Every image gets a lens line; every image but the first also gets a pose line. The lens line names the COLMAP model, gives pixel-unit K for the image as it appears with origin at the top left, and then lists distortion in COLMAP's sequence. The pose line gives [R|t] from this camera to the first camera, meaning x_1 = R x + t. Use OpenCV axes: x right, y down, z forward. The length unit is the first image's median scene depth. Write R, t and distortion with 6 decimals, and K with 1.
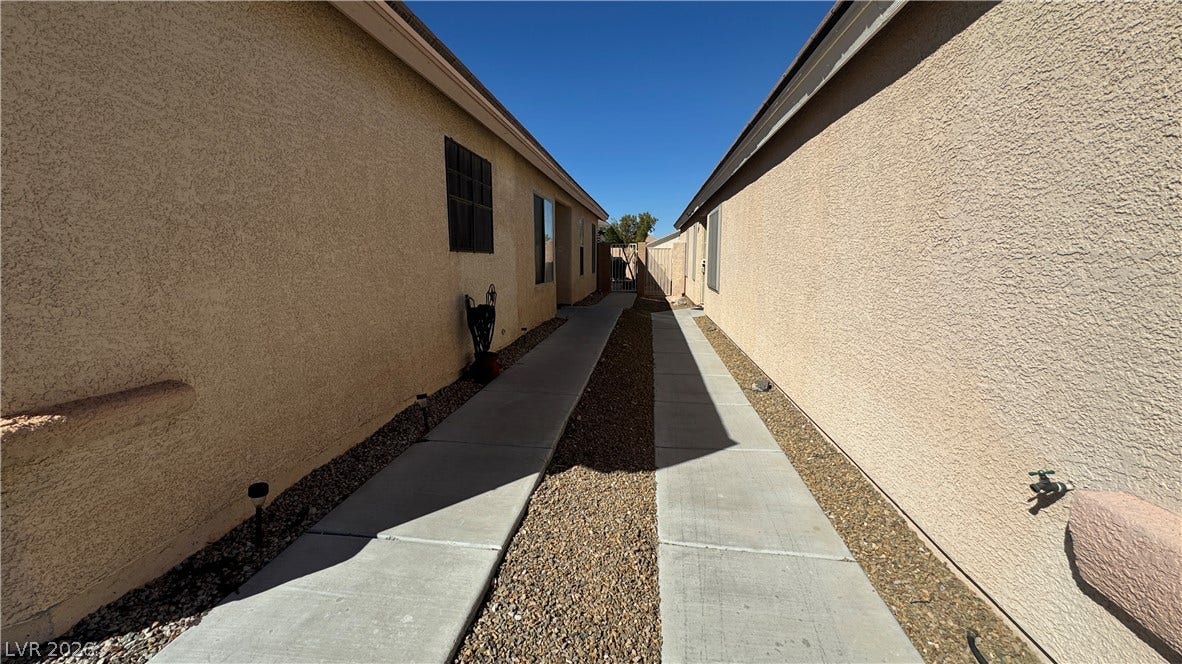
lens RADIAL K [[470.1, 0, 589.1], [0, 470.1, 326.5], [0, 0, 1]] dist [-0.004568, 0.001118]
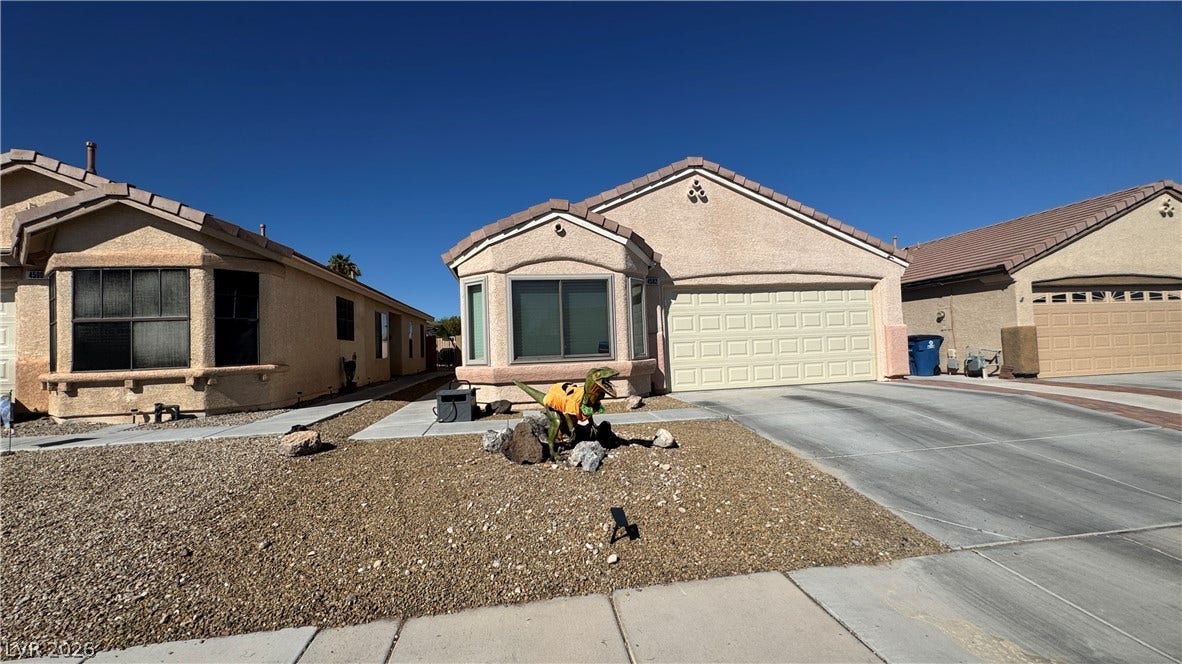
lens RADIAL K [[470.1, 0, 588.3], [0, 470.1, 329.9], [0, 0, 1]] dist [-0.004568, 0.001118]
pose [[0.955666, -0.023381, 0.293523, 0.107051], [0.079224, 0.980501, -0.179835, 0.146810], [-0.283595, 0.195116, 0.938884, -0.737148]]
